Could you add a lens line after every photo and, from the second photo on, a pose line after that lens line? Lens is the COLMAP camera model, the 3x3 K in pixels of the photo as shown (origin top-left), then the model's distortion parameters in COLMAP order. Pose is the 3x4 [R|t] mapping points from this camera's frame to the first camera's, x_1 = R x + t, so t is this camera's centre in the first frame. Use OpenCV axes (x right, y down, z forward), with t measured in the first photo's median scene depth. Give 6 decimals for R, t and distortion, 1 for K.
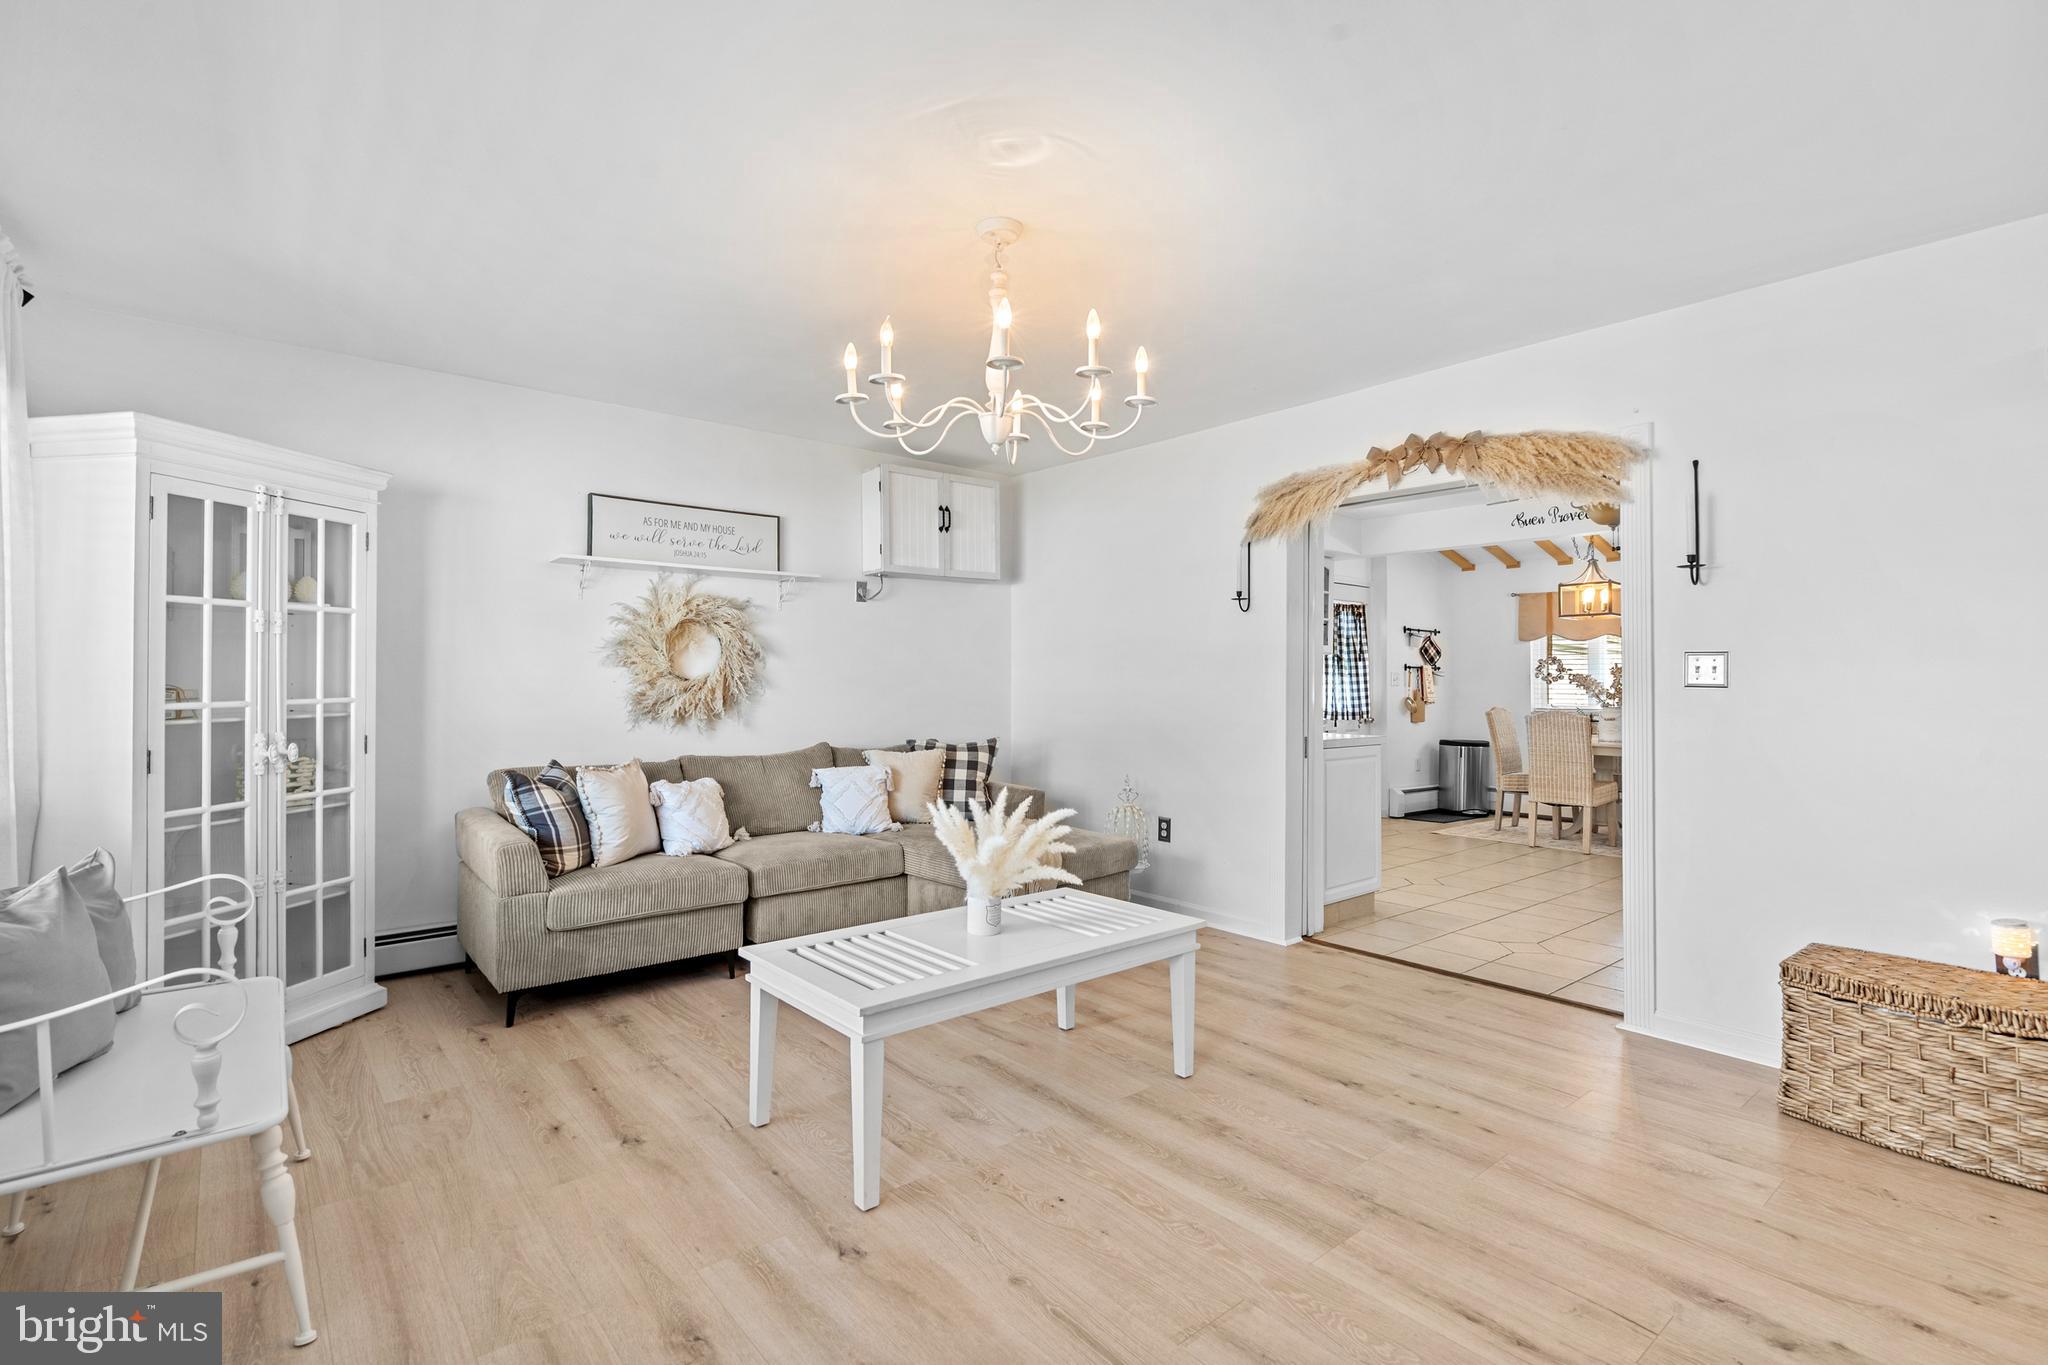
lens RADIAL K [[944.5, 0, 1044.5], [0, 944.5, 676.5], [0, 0, 1]] dist [-0.009459, 0.000032]
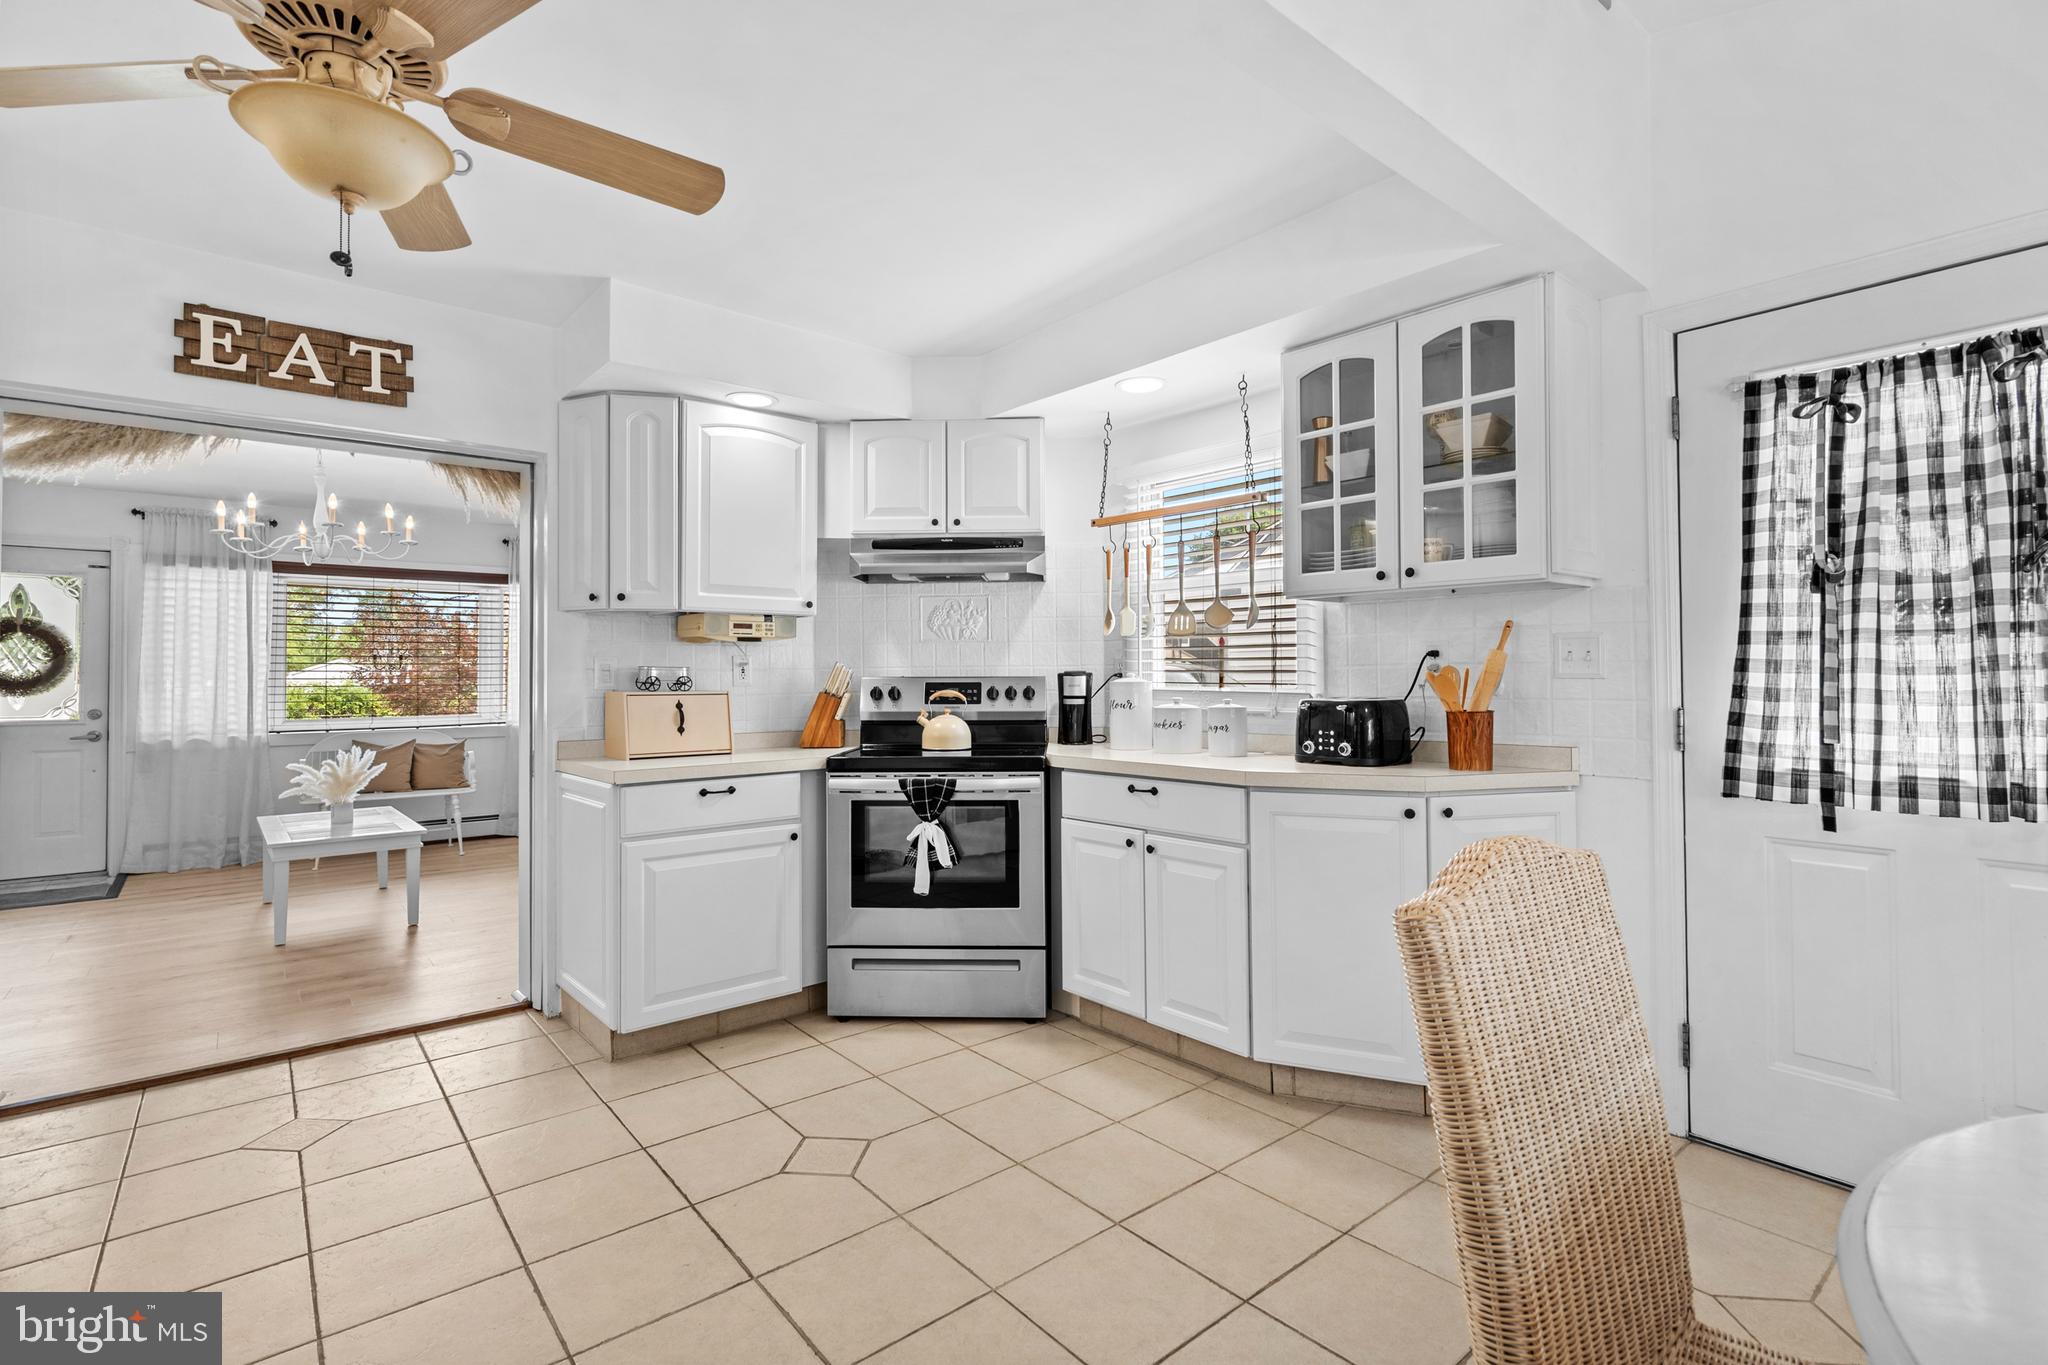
lens RADIAL K [[949.4, 0, 1026.2], [0, 949.4, 663.1], [0, 0, 1]] dist [0.000437, 0.000569]
pose [[-0.025690, -0.022906, -0.999407, 1.014590], [0.014433, 0.999625, -0.023282, 0.014976], [0.999566, -0.015023, -0.025349, 1.353306]]
